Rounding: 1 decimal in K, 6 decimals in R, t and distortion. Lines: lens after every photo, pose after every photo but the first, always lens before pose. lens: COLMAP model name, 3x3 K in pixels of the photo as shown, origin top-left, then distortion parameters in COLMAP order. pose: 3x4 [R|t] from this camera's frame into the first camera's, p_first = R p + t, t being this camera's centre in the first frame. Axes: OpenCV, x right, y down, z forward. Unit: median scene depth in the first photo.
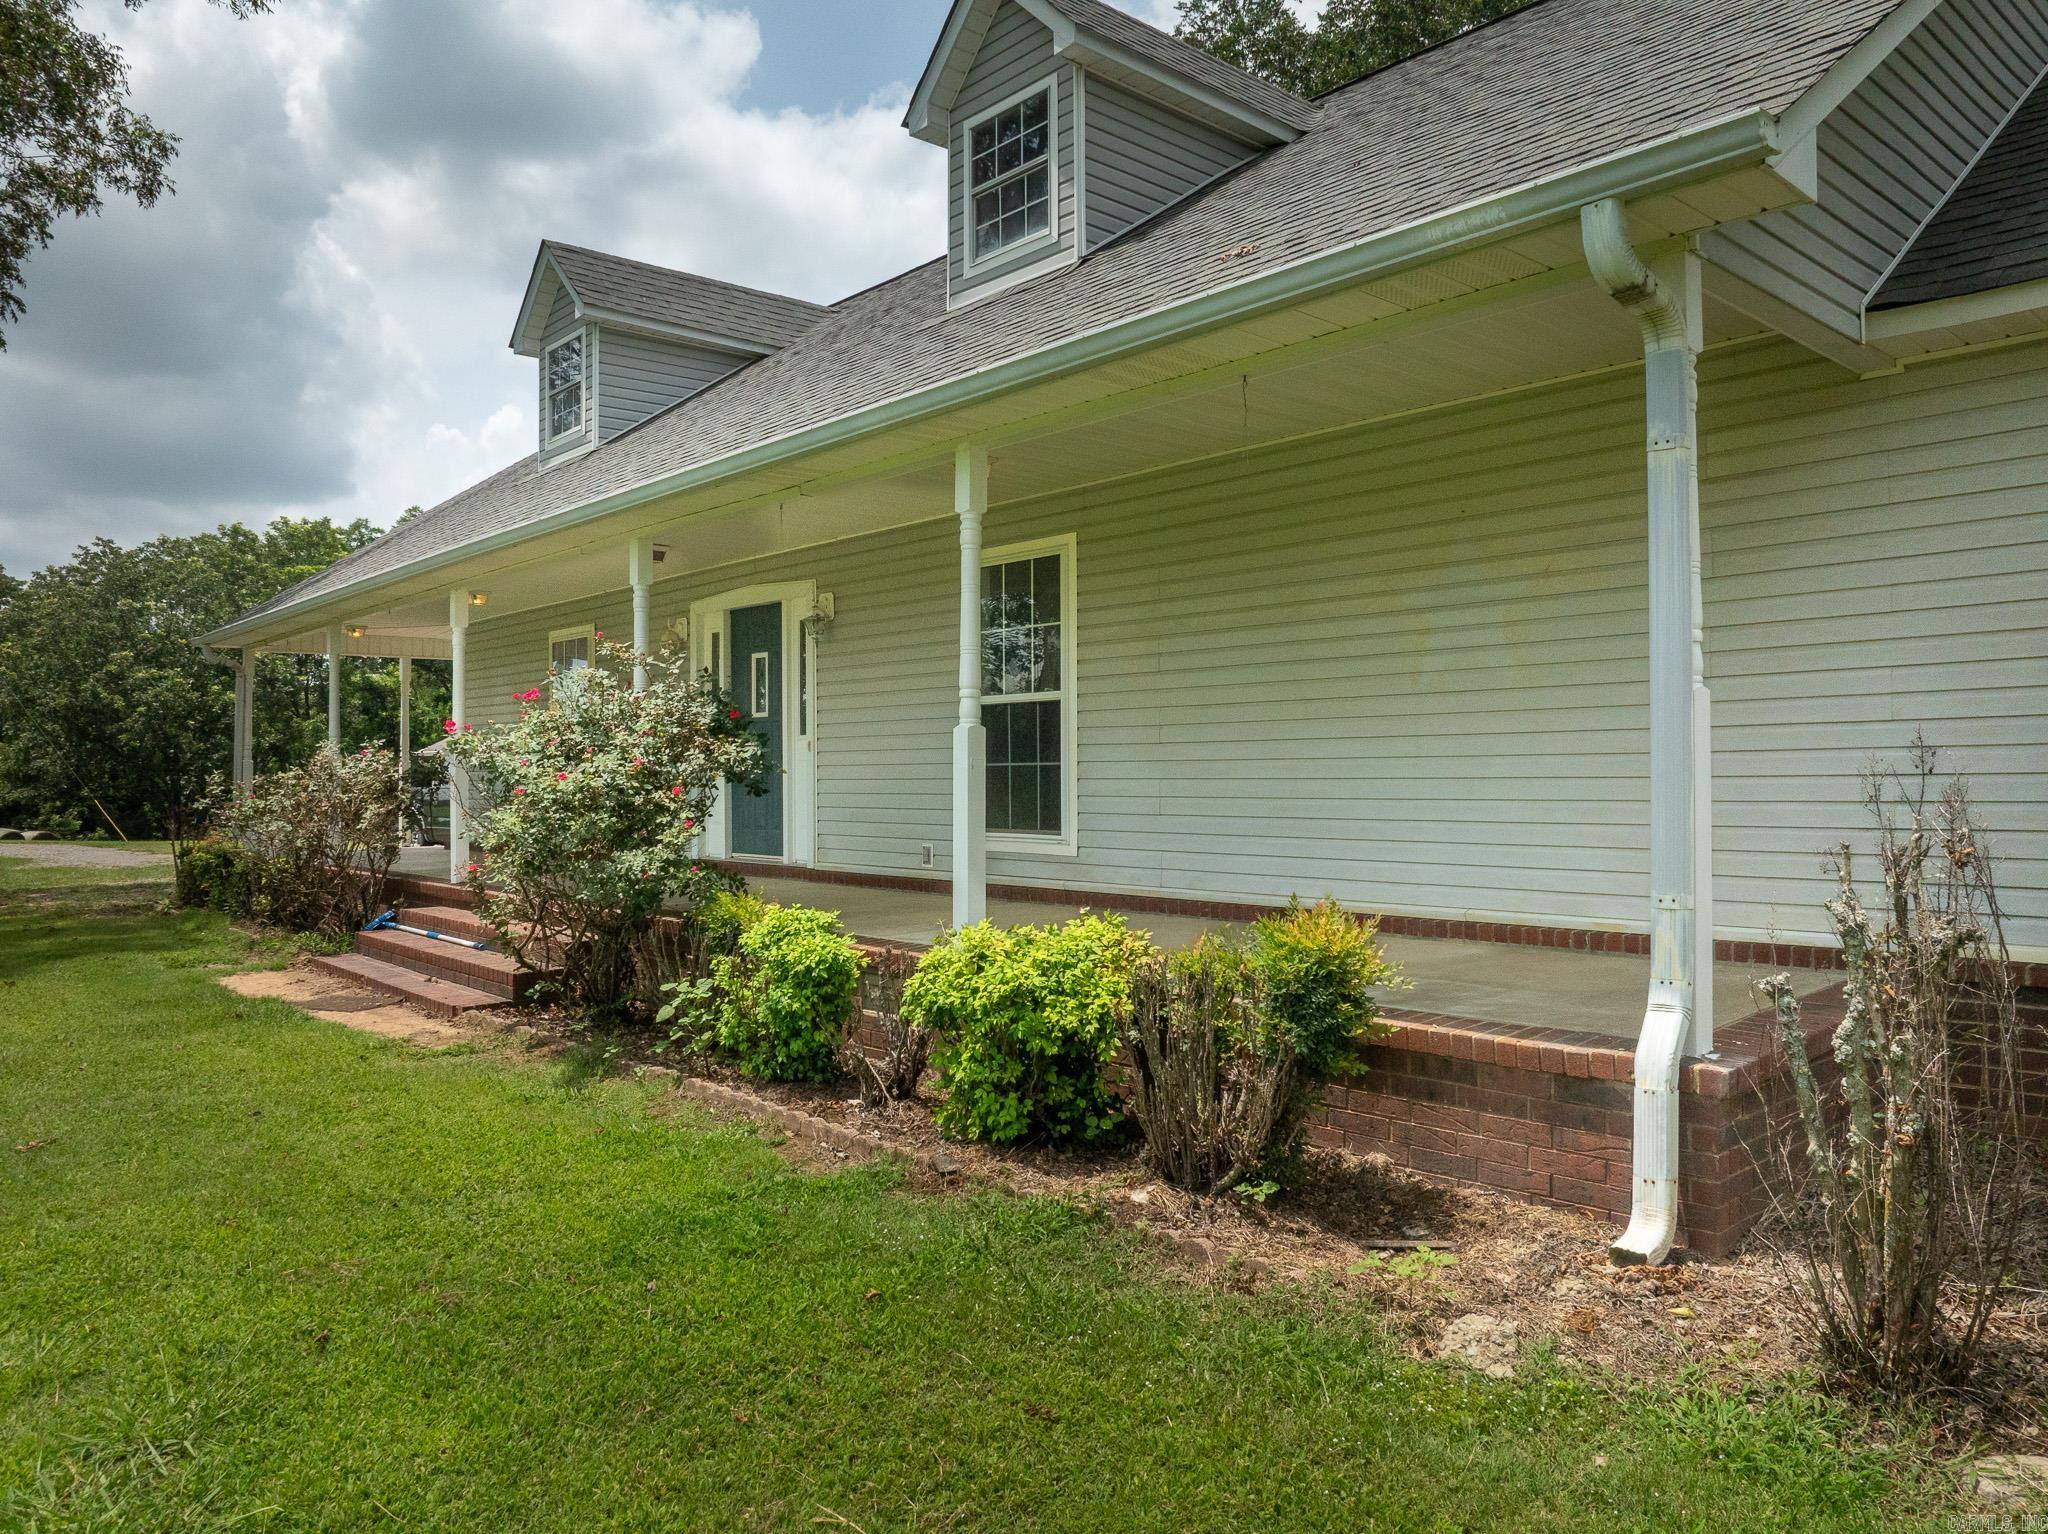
lens RADIAL K [[1447.4, 0, 1032.7], [0, 1447.4, 743.4], [0, 0, 1]] dist [-0.054796, 0.031090]
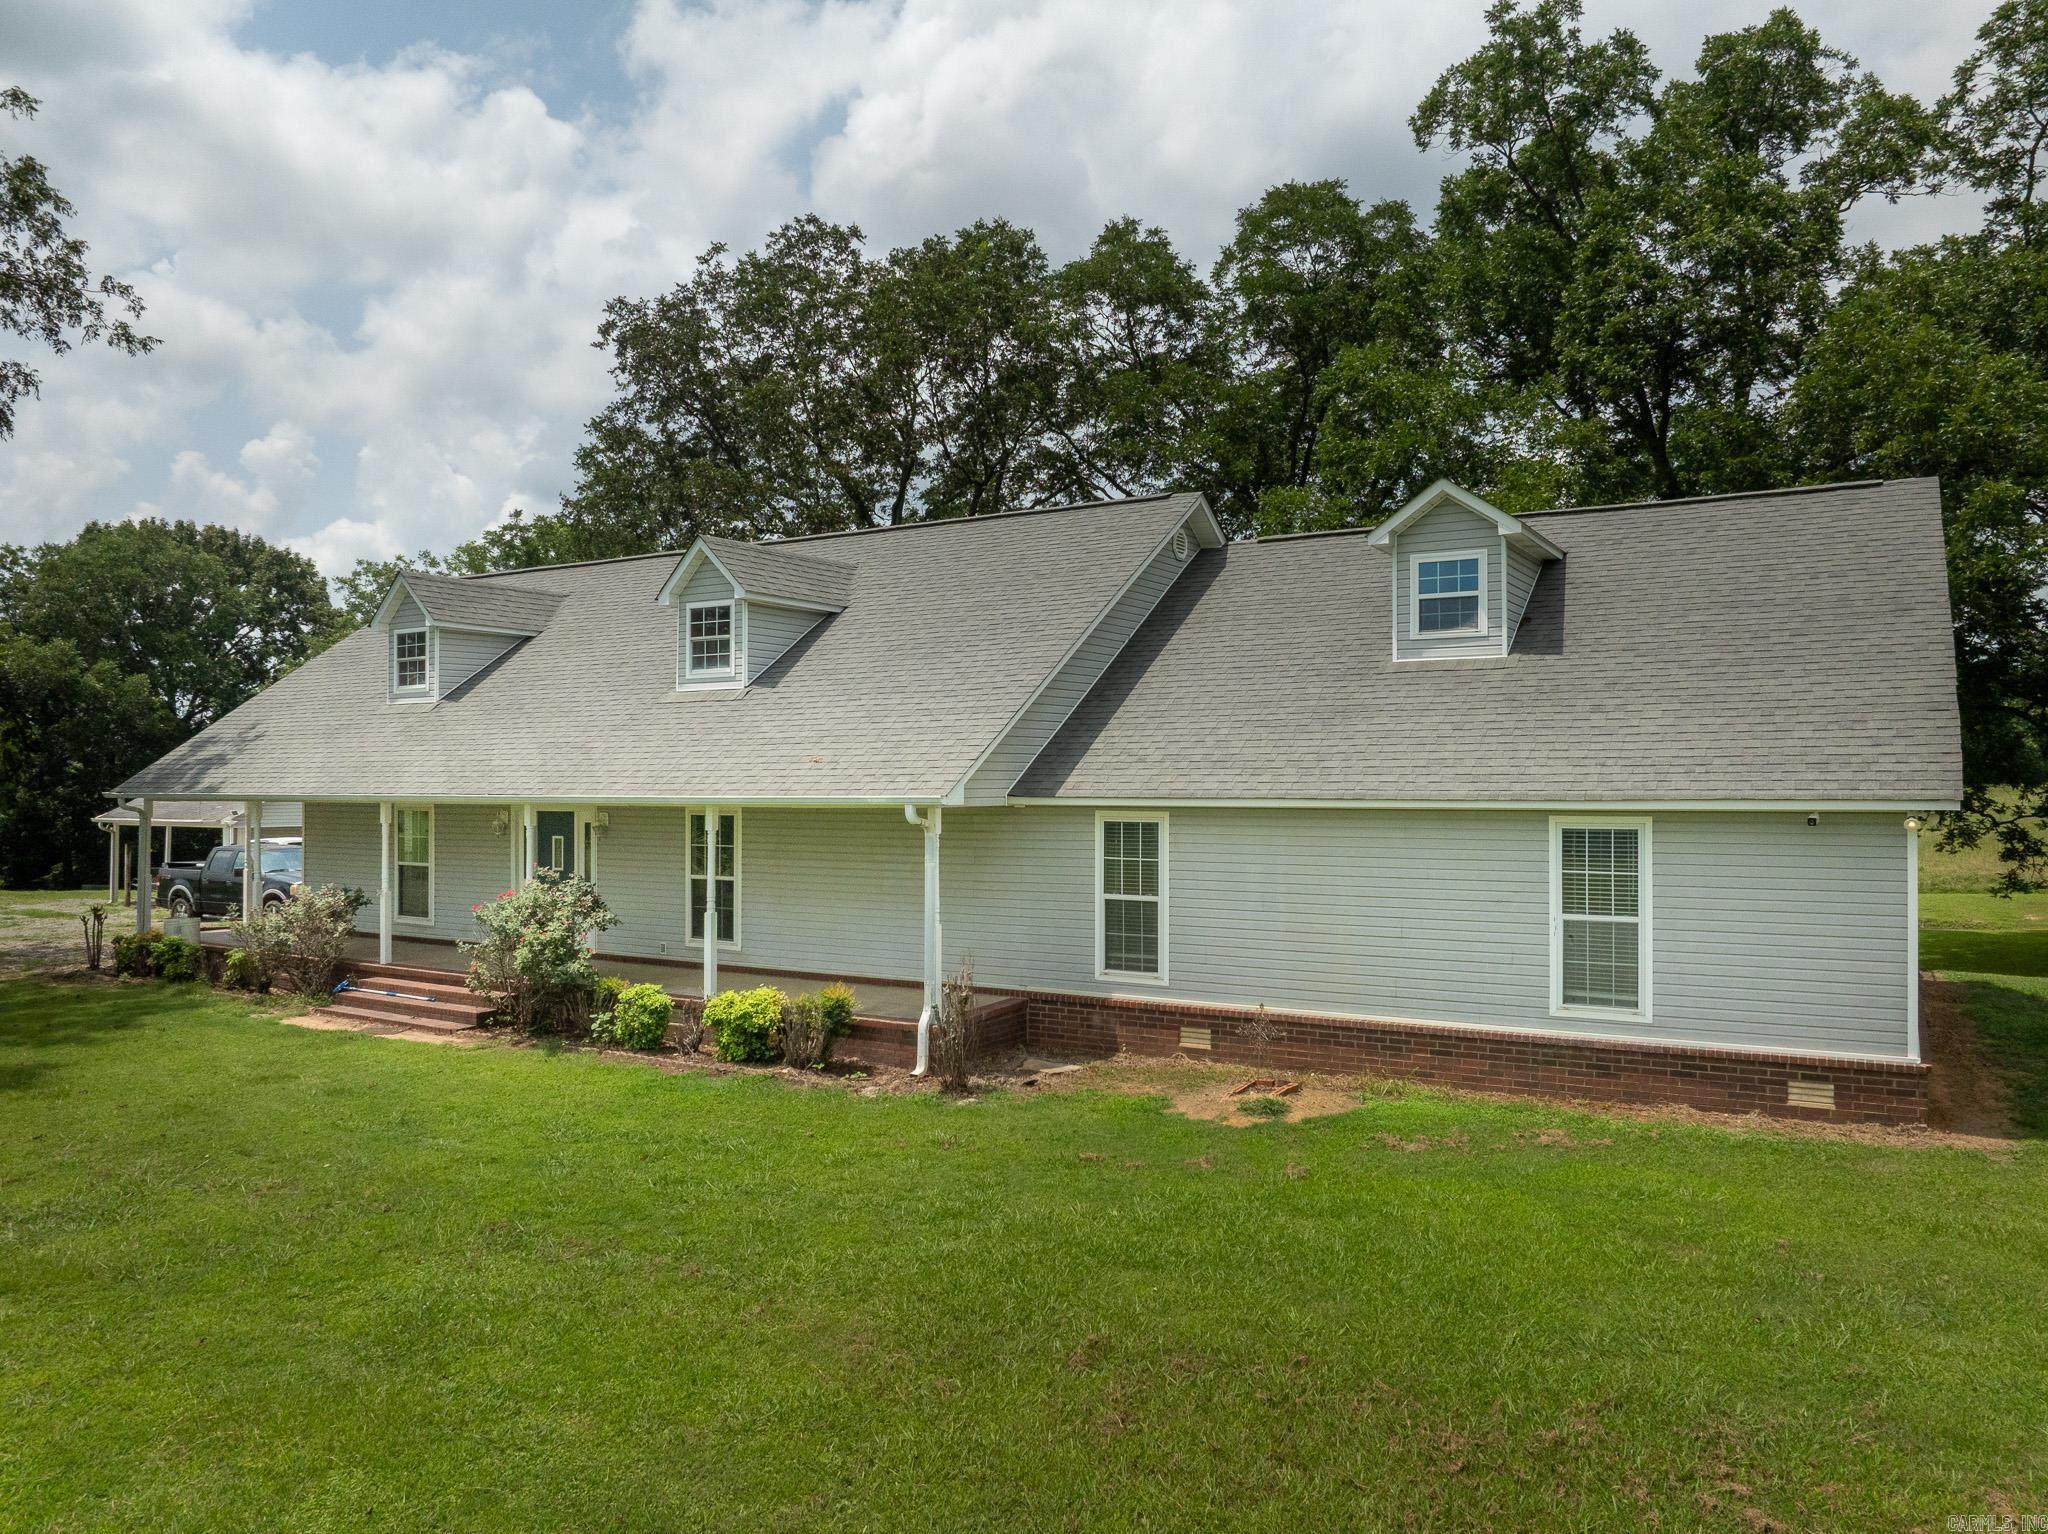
lens RADIAL K [[1447.4, 0, 1032.7], [0, 1447.4, 743.4], [0, 0, 1]] dist [-0.054796, 0.031090]
pose [[0.956561, 0.009036, 0.291391, -0.326849], [-0.008696, 0.999959, -0.002464, -0.413223], [-0.291402, -0.000177, 0.956601, -2.184540]]
